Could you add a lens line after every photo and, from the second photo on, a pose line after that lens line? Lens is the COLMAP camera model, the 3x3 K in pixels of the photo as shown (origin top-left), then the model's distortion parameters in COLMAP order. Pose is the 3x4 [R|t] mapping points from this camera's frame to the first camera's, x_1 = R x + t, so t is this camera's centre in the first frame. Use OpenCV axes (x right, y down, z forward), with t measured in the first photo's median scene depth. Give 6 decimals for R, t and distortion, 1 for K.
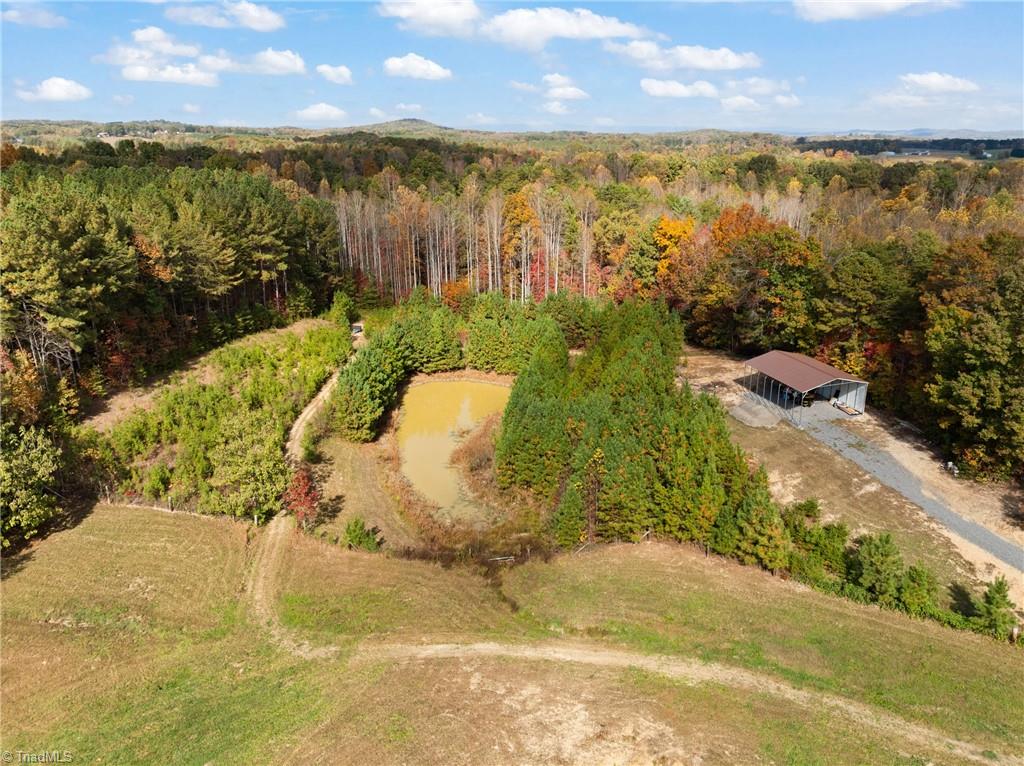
lens RADIAL K [[712.0, 0, 512.0], [0, 712.0, 383.0], [0, 0, 1]] dist [-0.044113, 0.001726]
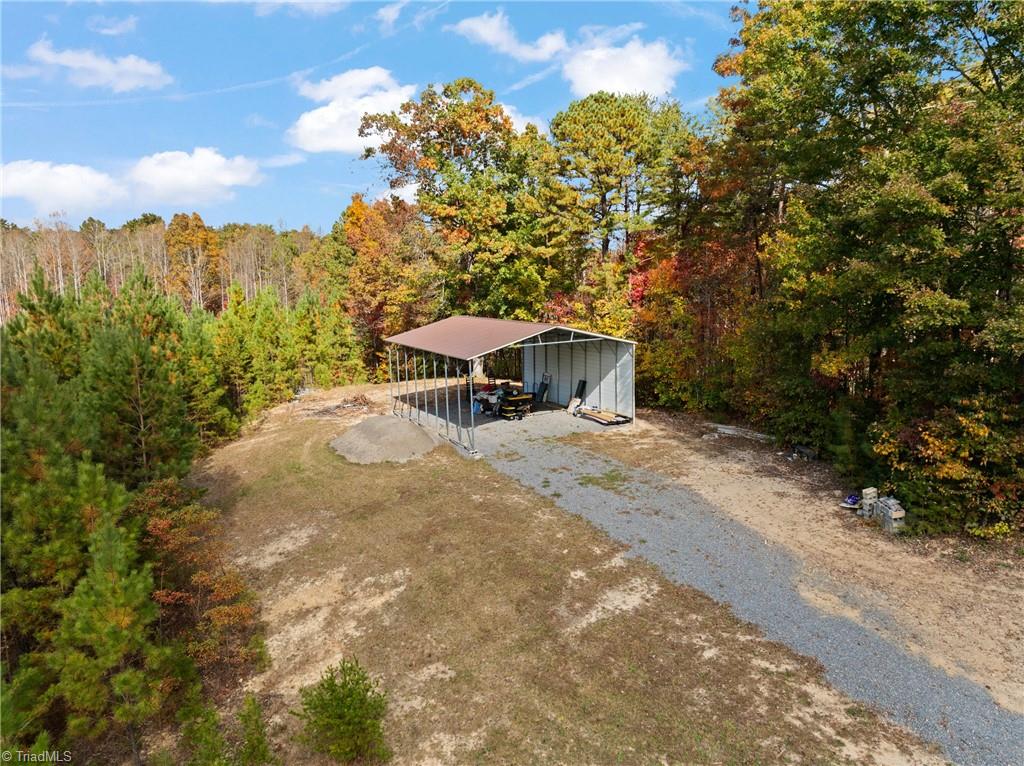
lens RADIAL K [[712.0, 0, 512.0], [0, 712.0, 383.0], [0, 0, 1]] dist [-0.044113, 0.001726]
pose [[0.979052, -0.031394, 0.201177, 0.394500], [0.069091, 0.980642, -0.183212, 0.108843], [-0.191531, 0.193274, 0.962269, 0.693312]]
